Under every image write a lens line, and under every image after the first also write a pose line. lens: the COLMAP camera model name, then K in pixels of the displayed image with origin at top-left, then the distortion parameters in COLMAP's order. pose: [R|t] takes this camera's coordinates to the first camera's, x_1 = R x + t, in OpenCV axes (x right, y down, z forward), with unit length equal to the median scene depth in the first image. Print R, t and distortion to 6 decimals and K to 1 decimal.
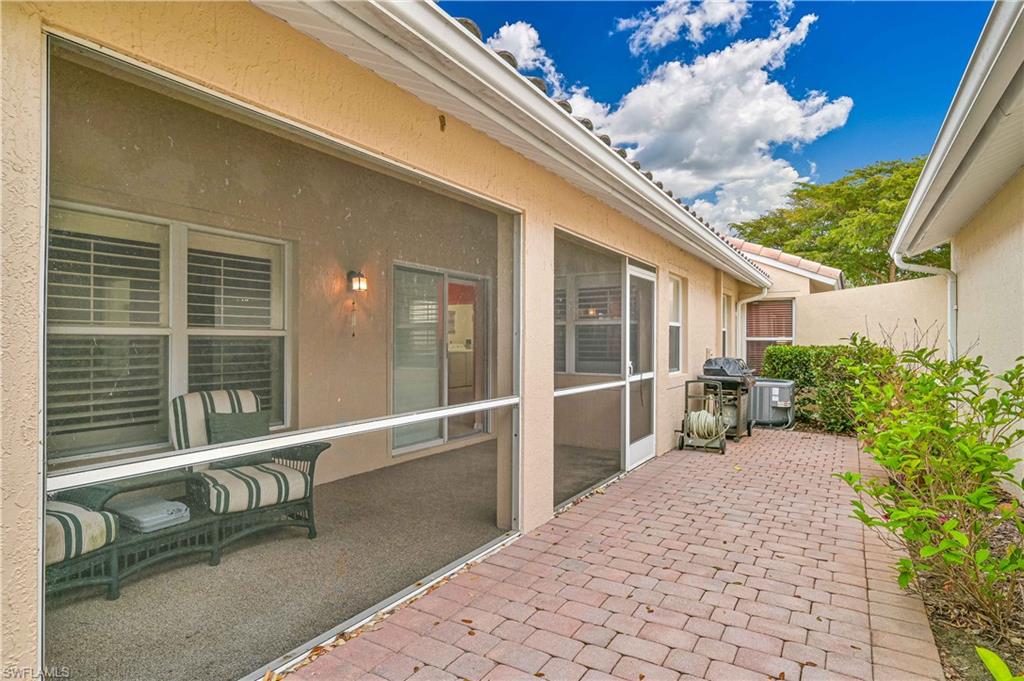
lens RADIAL K [[551.9, 0, 511.9], [0, 551.9, 340.9], [0, 0, 1]] dist [-0.002548, -0.000539]
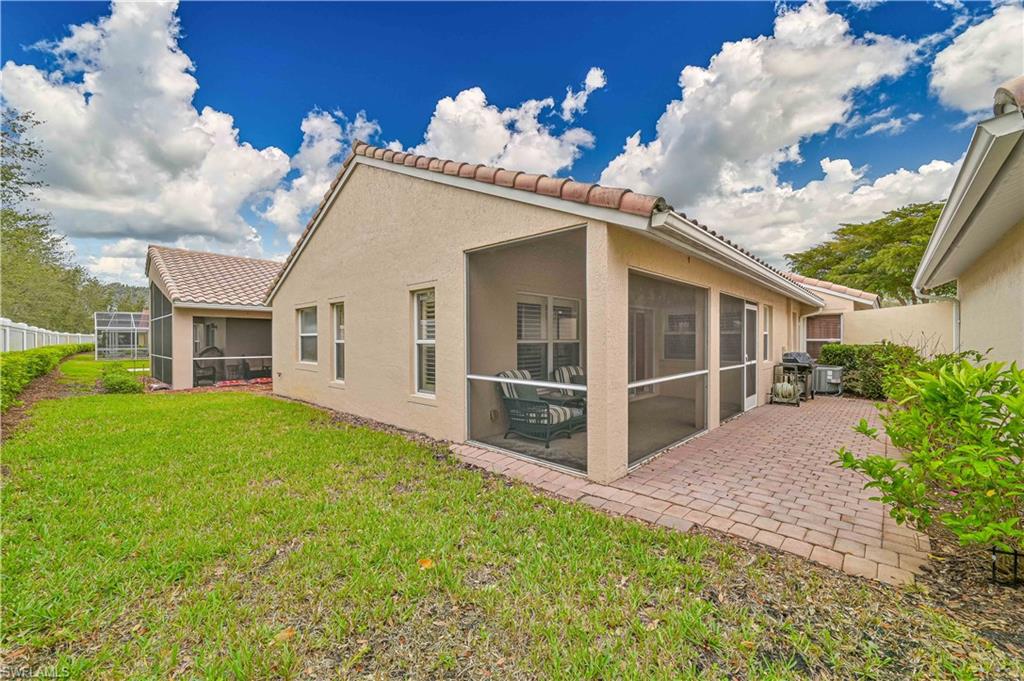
lens RADIAL K [[404.1, 0, 511.3], [0, 404.1, 341.7], [0, 0, 1]] dist [0.000168, 0.000155]
pose [[0.979462, -0.003573, -0.201598, -0.199665], [0.004895, 0.999970, 0.006058, -0.012480], [0.201570, -0.006921, 0.979450, -0.352410]]
